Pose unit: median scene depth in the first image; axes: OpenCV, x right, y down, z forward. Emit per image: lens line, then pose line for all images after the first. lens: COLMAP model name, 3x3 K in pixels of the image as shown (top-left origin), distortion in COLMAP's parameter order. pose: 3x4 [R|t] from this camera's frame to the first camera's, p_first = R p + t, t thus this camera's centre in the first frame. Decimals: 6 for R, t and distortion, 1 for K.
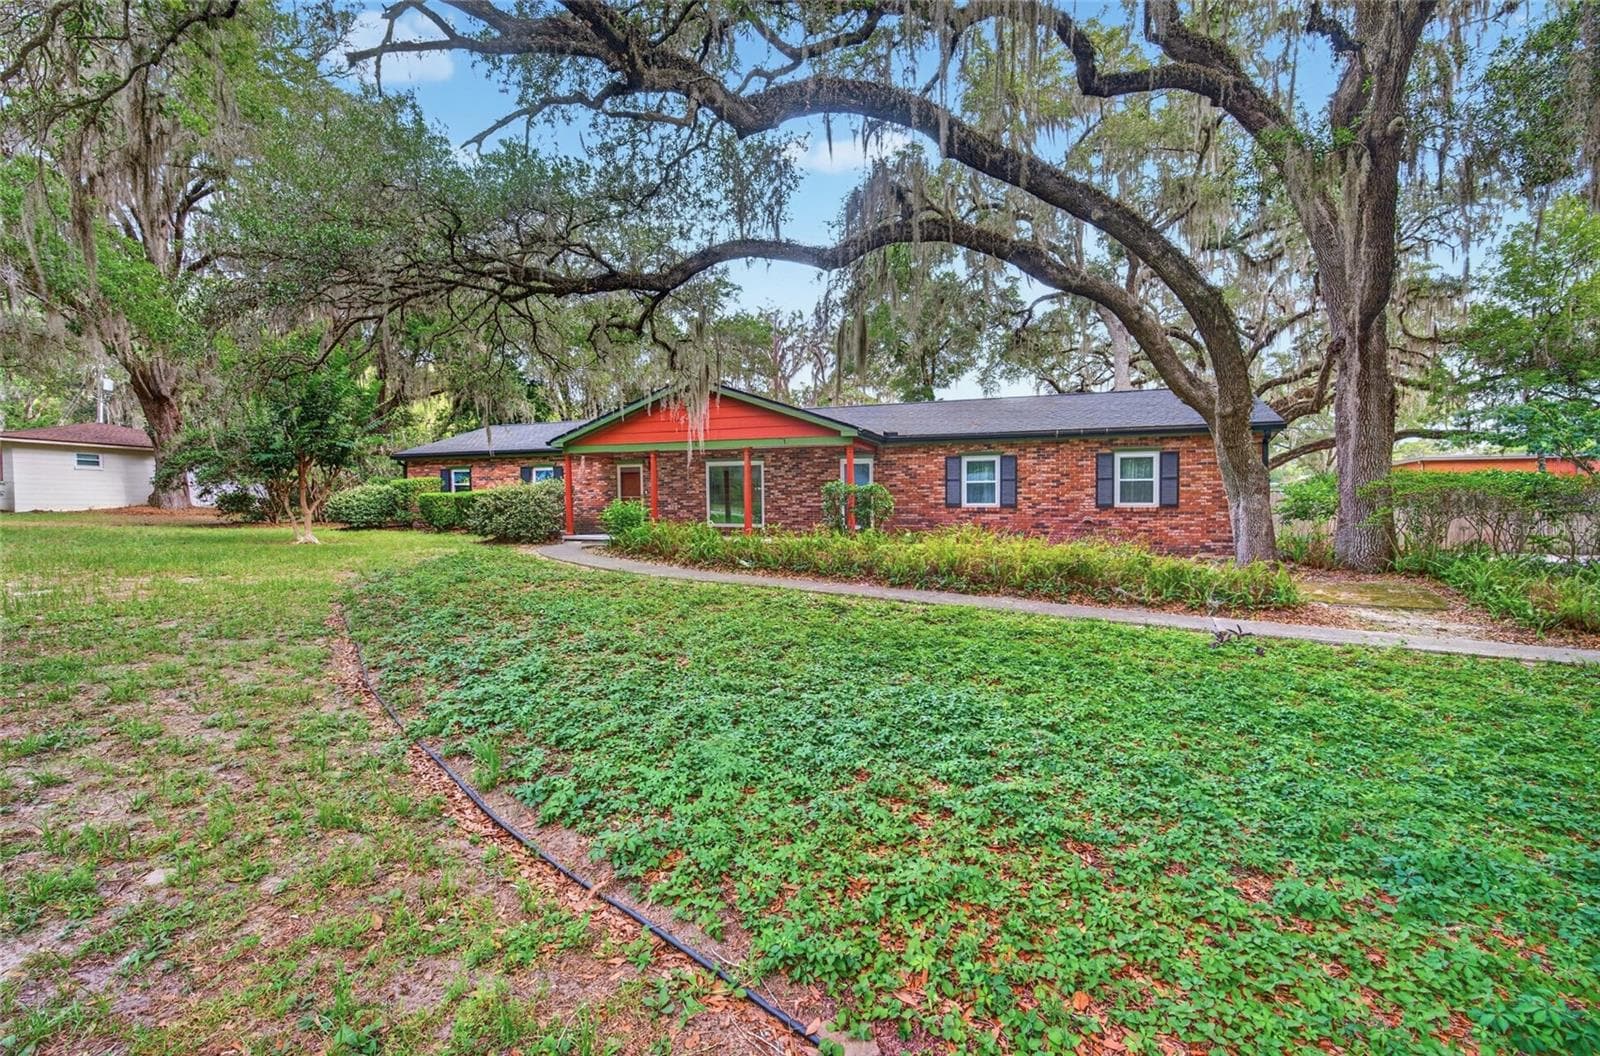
lens RADIAL K [[716.4, 0, 800.0], [0, 716.4, 528.0], [0, 0, 1]] dist [0.001583, 0.000213]
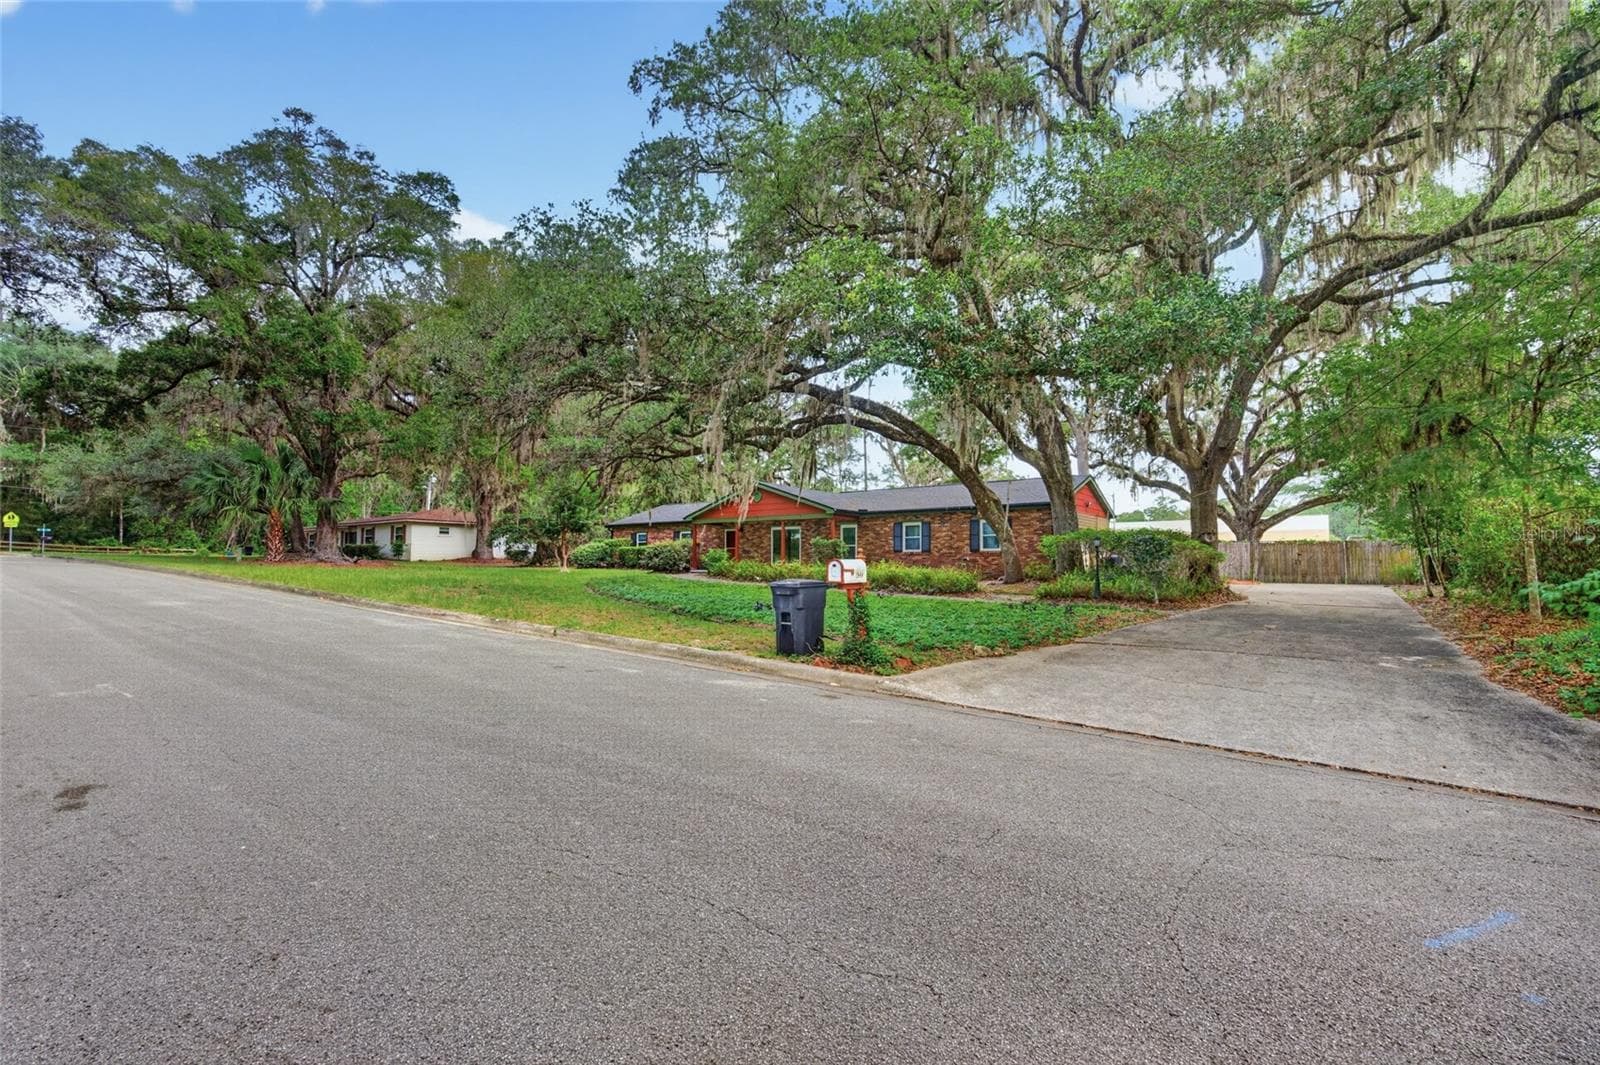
lens RADIAL K [[721.4, 0, 808.4], [0, 721.4, 524.0], [0, 0, 1]] dist [-0.000022, 0.000054]
pose [[0.970056, -0.016192, -0.242343, 0.390513], [-0.004409, 0.996437, -0.084222, 0.046122], [0.242843, 0.082768, 0.966528, -0.670591]]
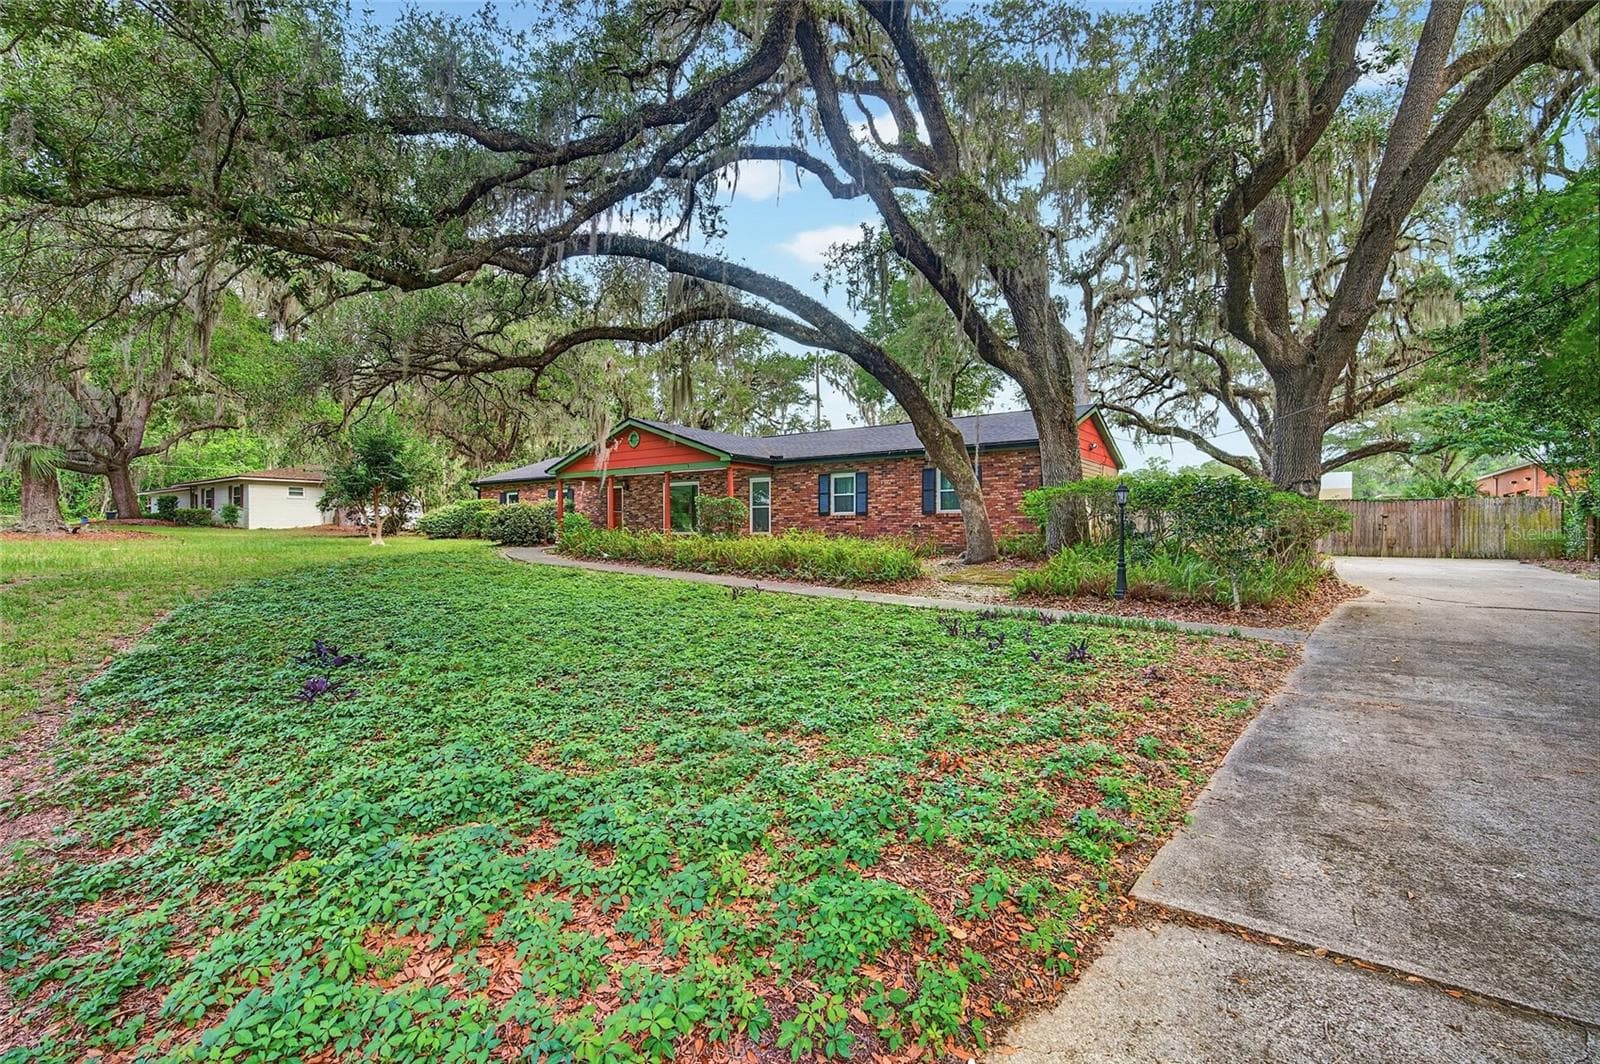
lens RADIAL K [[721.4, 0, 808.4], [0, 721.4, 523.5], [0, 0, 1]] dist [-0.000022, 0.000054]
pose [[0.973354, -0.008442, -0.229154, 0.429938], [0.000559, 0.999407, -0.034443, 0.024341], [0.229309, 0.033397, 0.972781, -0.183780]]
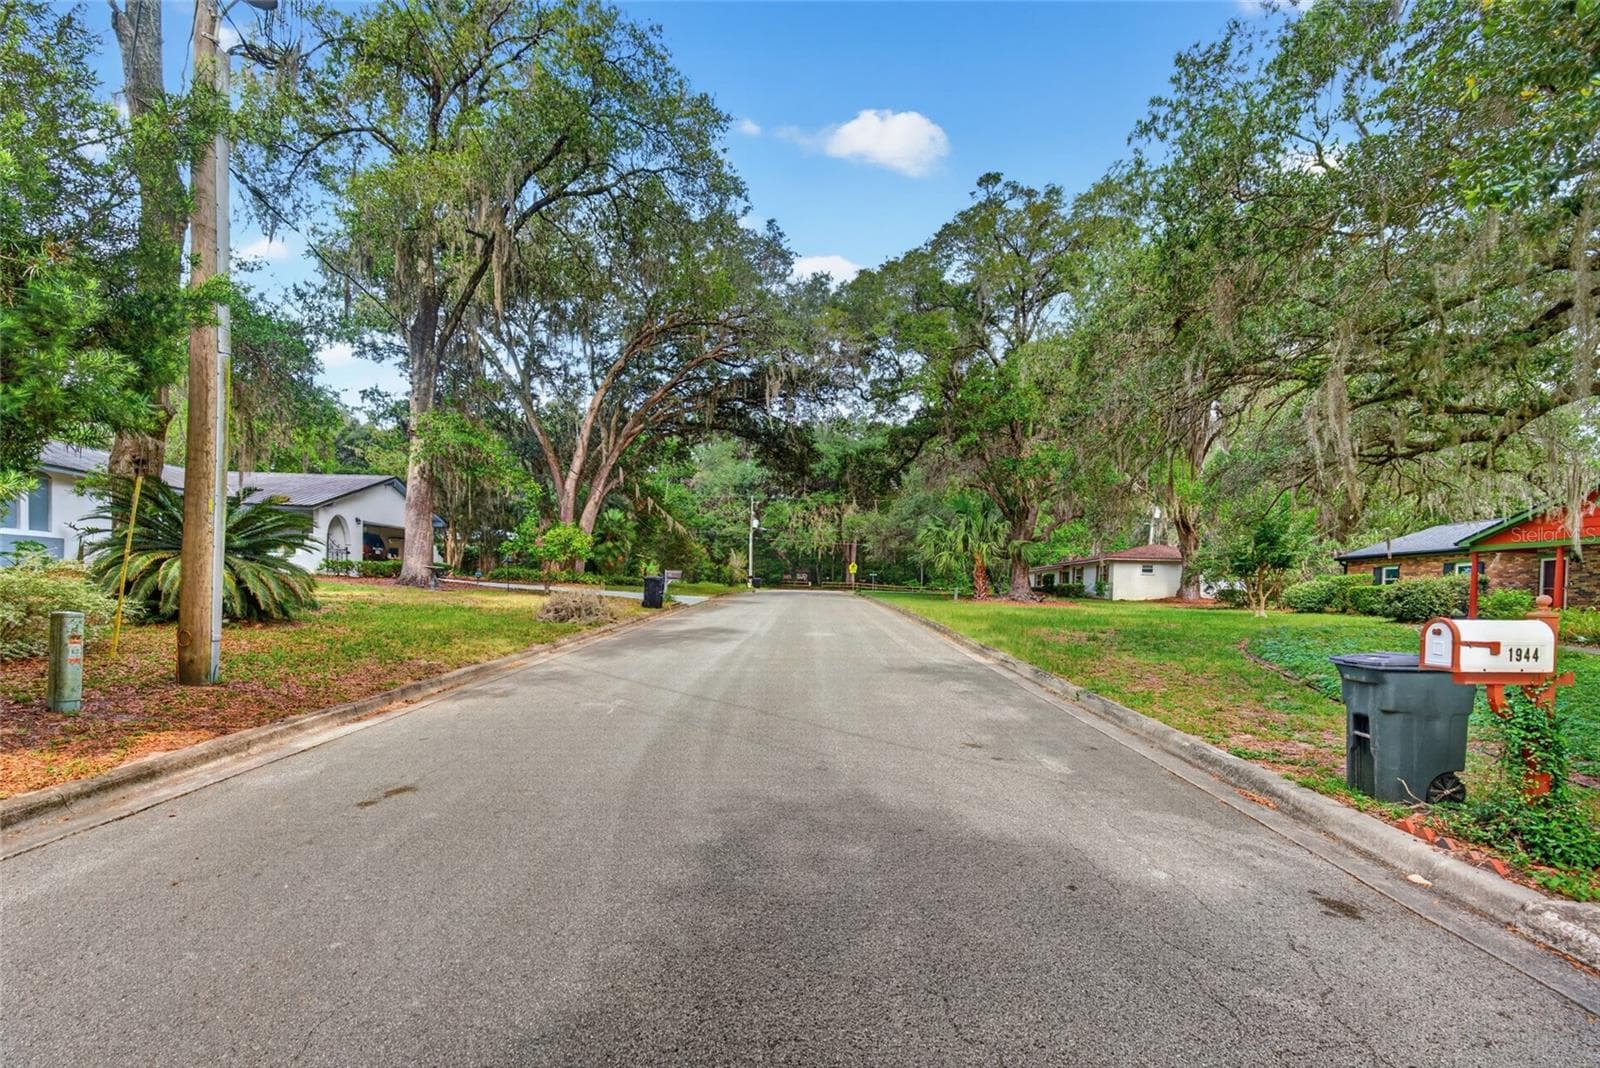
lens RADIAL K [[745.4, 0, 804.1], [0, 745.4, 623.3], [0, 0, 1]] dist [-0.001612, -0.000039]
pose [[0.366525, 0.036914, -0.929676, 0.428379], [-0.042892, 0.998821, 0.022750, 0.035097], [0.929419, 0.031538, 0.367676, -0.492915]]
